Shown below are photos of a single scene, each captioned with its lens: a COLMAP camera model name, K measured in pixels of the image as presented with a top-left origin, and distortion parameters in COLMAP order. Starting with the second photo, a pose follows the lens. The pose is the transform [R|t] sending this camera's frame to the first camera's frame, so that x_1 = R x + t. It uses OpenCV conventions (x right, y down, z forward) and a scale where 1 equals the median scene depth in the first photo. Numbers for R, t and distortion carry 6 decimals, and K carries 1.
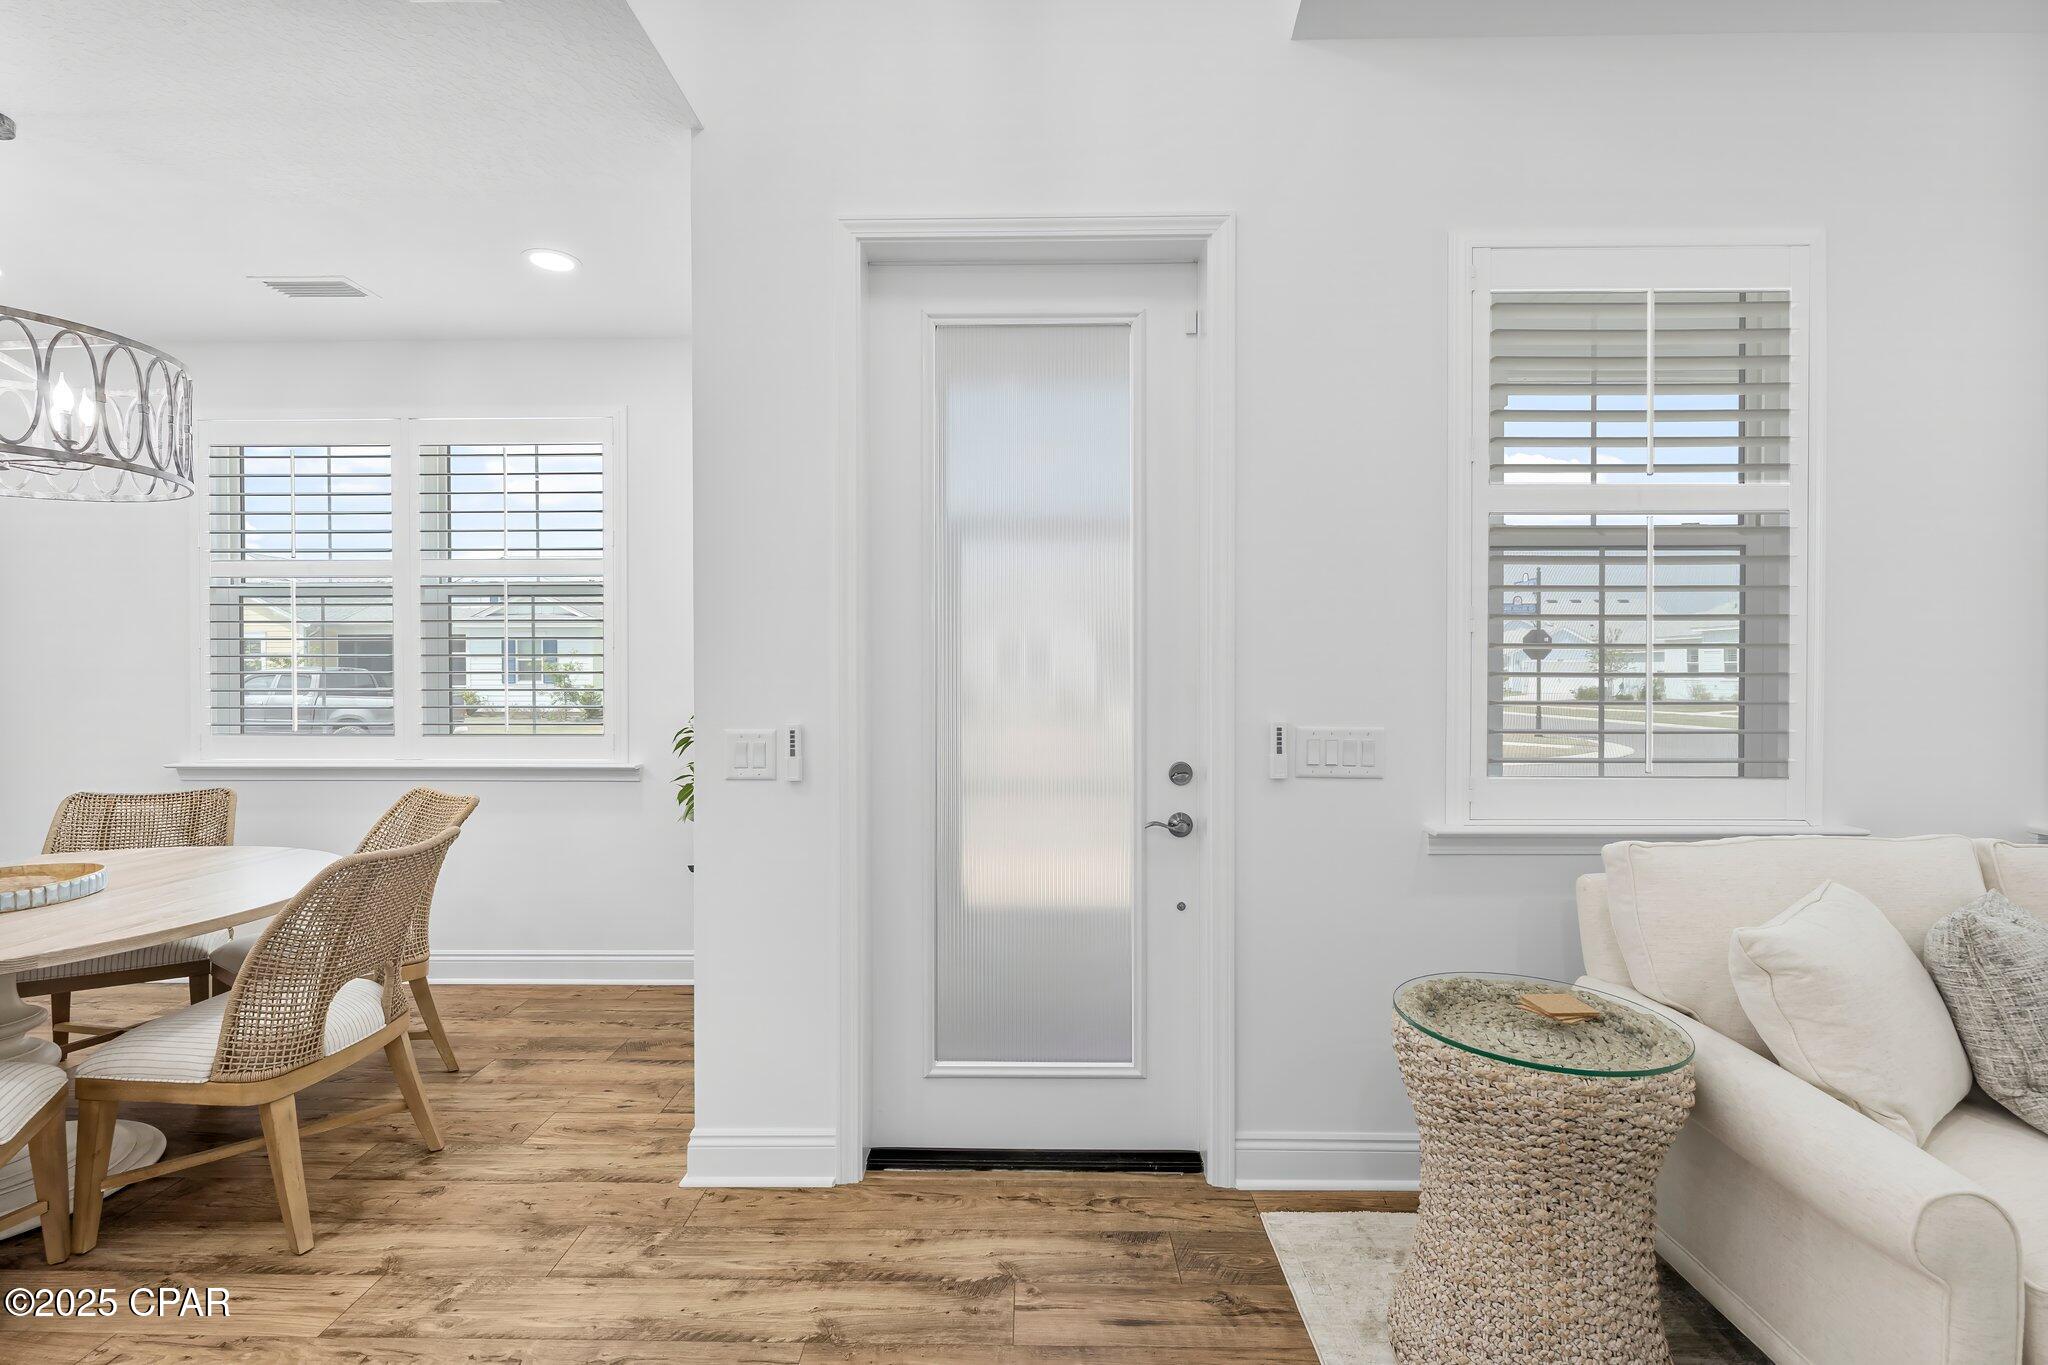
lens RADIAL K [[937.3, 0, 1024.0], [0, 937.3, 682.5], [0, 0, 1]] dist [-0.005952, 0.001197]
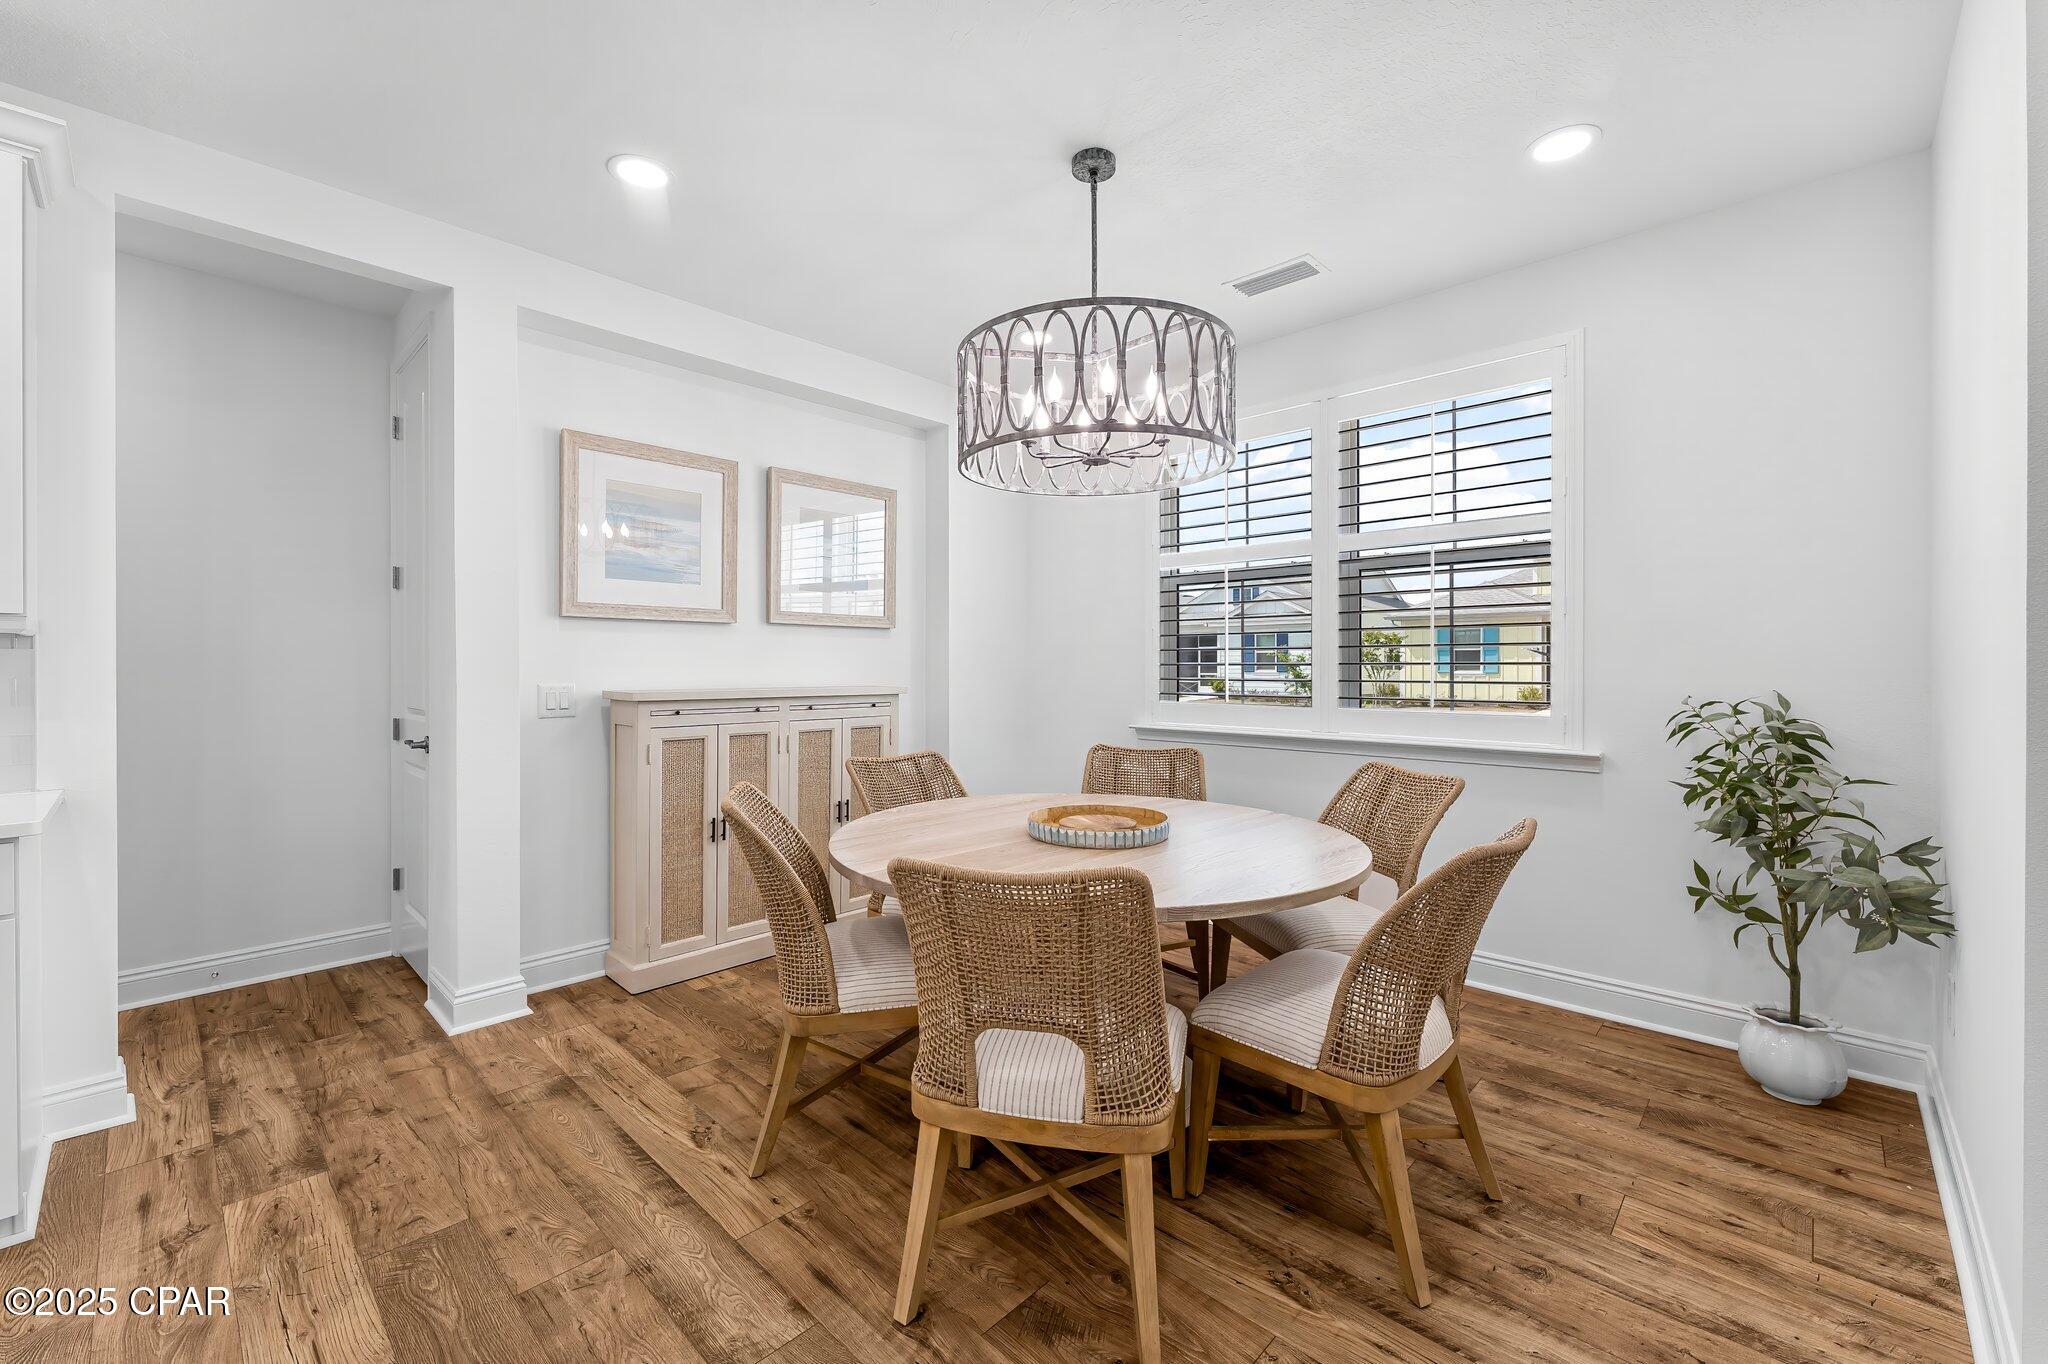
lens RADIAL K [[838.2, 0, 1022.2], [0, 838.2, 672.1], [0, 0, 1]] dist [0.001200, 0.000199]
pose [[0.738185, 0.007481, -0.674557, -0.389157], [-0.008459, 0.999963, 0.001833, 0.025163], [0.674546, 0.004353, 0.738220, 0.136056]]
